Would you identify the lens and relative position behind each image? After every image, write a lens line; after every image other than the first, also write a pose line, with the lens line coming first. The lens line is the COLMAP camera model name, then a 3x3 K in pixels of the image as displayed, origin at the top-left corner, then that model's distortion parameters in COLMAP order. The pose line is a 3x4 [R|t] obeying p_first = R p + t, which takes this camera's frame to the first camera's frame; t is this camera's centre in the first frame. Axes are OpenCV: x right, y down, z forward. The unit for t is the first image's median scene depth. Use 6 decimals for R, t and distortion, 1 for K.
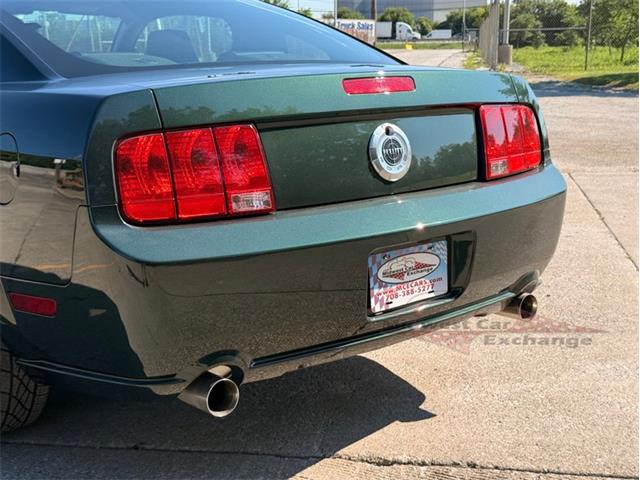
lens RADIAL K [[950.8, 0, 321.7], [0, 950.8, 242.3], [0, 0, 1]] dist [0.083886, 0.000000]
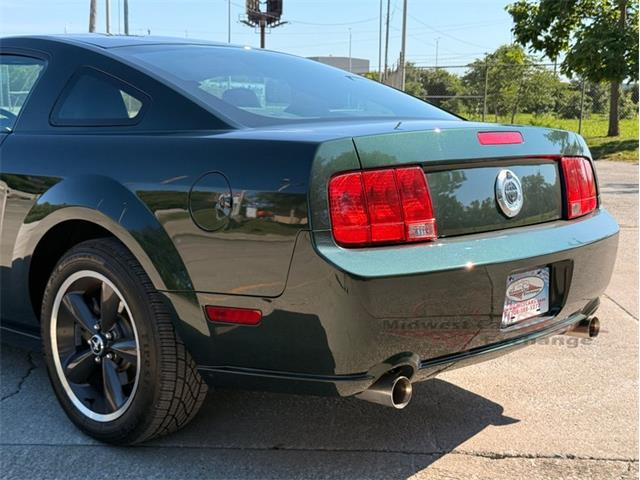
lens RADIAL K [[950.8, 0, 322.3], [0, 950.8, 240.5], [0, 0, 1]] dist [0.083886, 0.000000]
pose [[0.992343, 0.011212, 0.123002, -0.283071], [-0.003318, 0.997932, -0.064195, 0.040022], [-0.123467, 0.063296, 0.990328, -0.151151]]
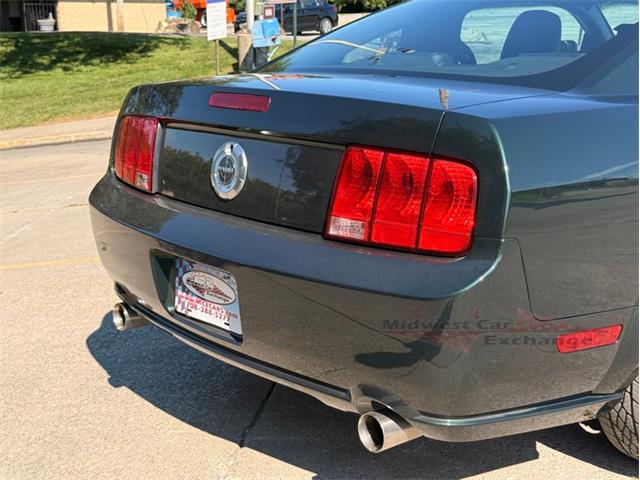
lens RADIAL K [[950.8, 0, 322.0], [0, 950.8, 238.2], [0, 0, 1]] dist [0.083886, 0.000000]
pose [[-0.005209, 0.237483, -0.971378, 0.951030], [-0.185633, 0.954277, 0.234298, -0.252333], [0.982605, 0.181540, 0.039114, 0.971023]]
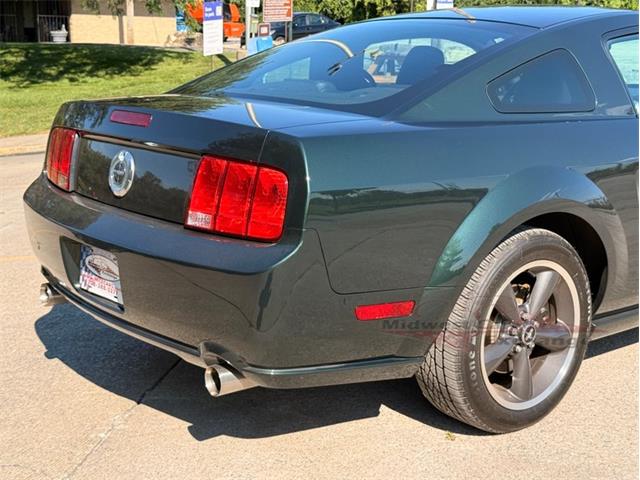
lens RADIAL K [[950.8, 0, 322.7], [0, 950.8, 234.9], [0, 0, 1]] dist [0.083886, 0.000000]
pose [[-0.023757, 0.219548, -0.975312, 1.160223], [-0.205209, 0.953743, 0.219691, -0.310831], [0.978430, 0.205362, 0.022396, 1.127422]]
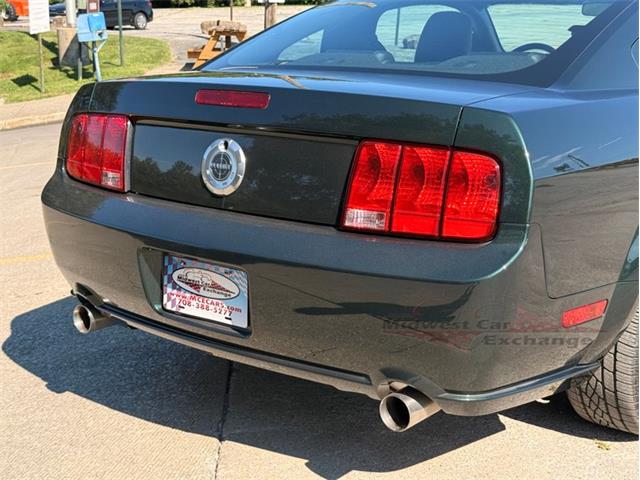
lens RADIAL K [[950.8, 0, 322.3], [0, 950.8, 240.5], [0, 0, 1]] dist [0.083886, 0.000000]
pose [[0.196067, 0.239960, -0.950777, 0.961713], [-0.196316, 0.959572, 0.201696, -0.220722], [0.960738, 0.147107, 0.235248, 0.796099]]
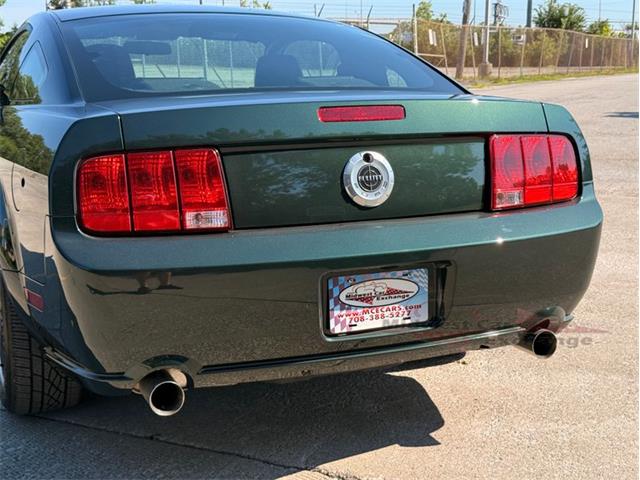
lens RADIAL K [[950.8, 0, 316.0], [0, 950.8, 242.7], [0, 0, 1]] dist [0.083886, 0.000000]
pose [[0.952960, 0.062516, -0.296580, 0.295995], [-0.066442, 0.997785, -0.003169, -0.017126], [0.295725, 0.022726, 0.955003, 0.006700]]
